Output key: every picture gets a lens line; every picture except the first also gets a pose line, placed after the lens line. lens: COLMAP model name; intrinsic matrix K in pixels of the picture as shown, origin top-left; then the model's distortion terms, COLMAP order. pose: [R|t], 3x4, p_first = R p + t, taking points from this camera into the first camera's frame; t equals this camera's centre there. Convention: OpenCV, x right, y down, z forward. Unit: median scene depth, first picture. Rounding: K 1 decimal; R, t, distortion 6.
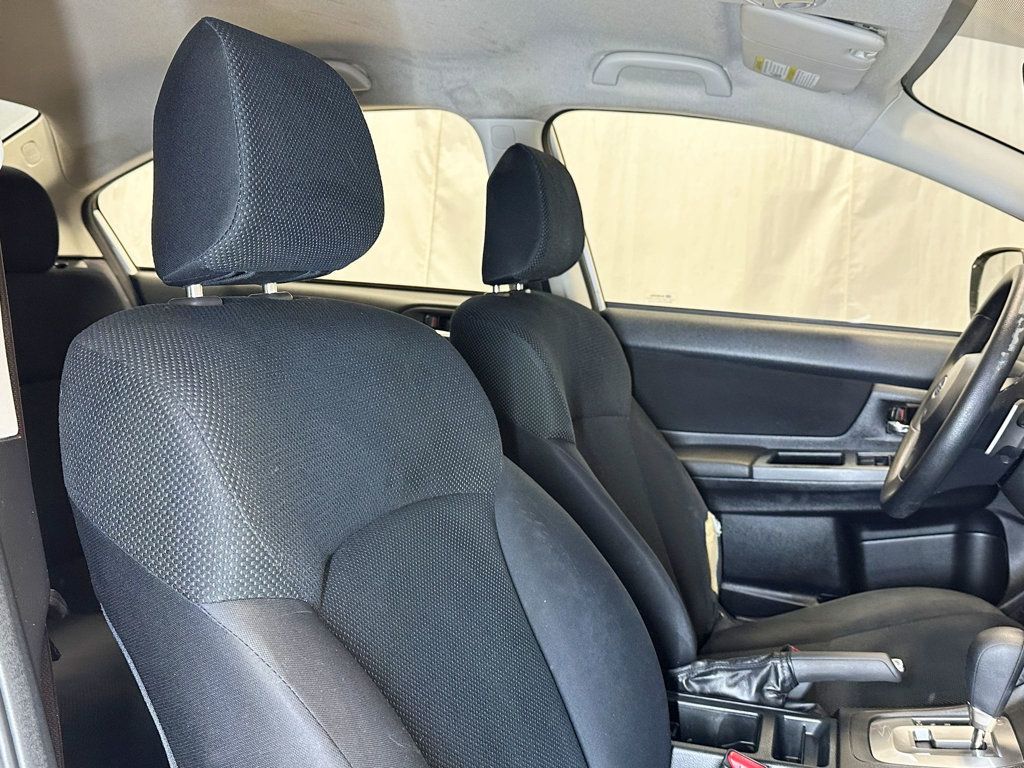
lens RADIAL K [[1002.9, 0, 512.0], [0, 1002.9, 384.0], [0, 0, 1]] dist [0.180265, -0.298553]
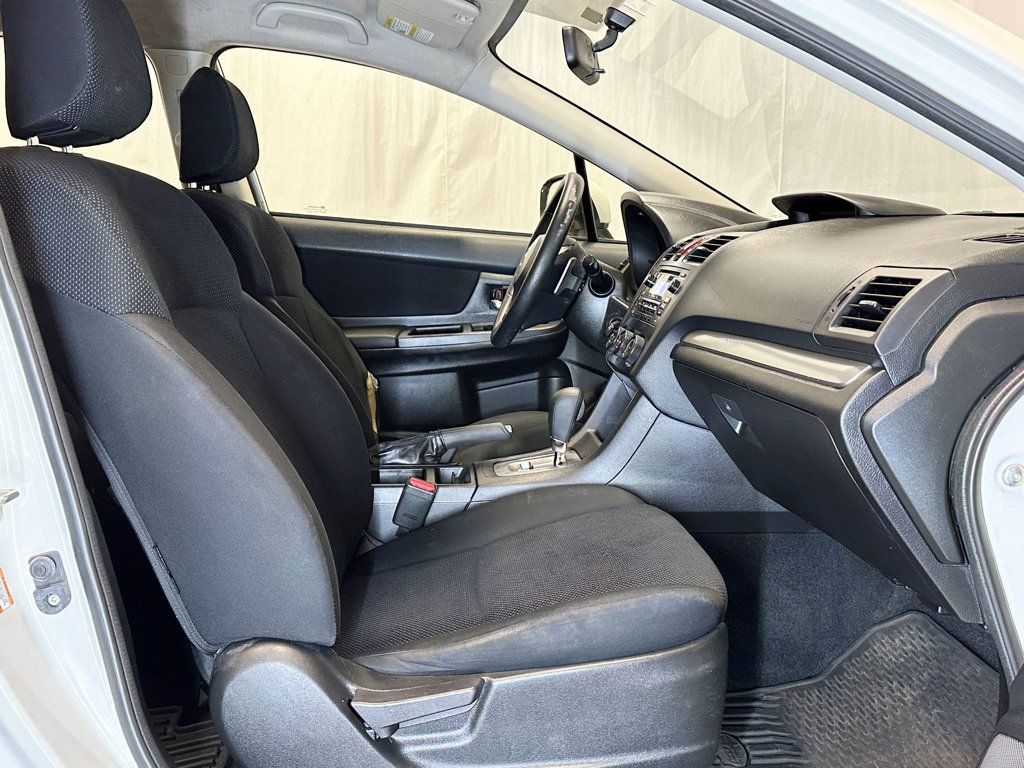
lens RADIAL K [[1021.5, 0, 524.2], [0, 1021.5, 390.5], [0, 0, 1]] dist [0.198923, -0.476298]
pose [[0.918703, -0.054474, 0.391174, -0.136478], [0.047206, 0.998488, 0.028180, 0.122509], [-0.392118, -0.007424, 0.919885, -0.286206]]
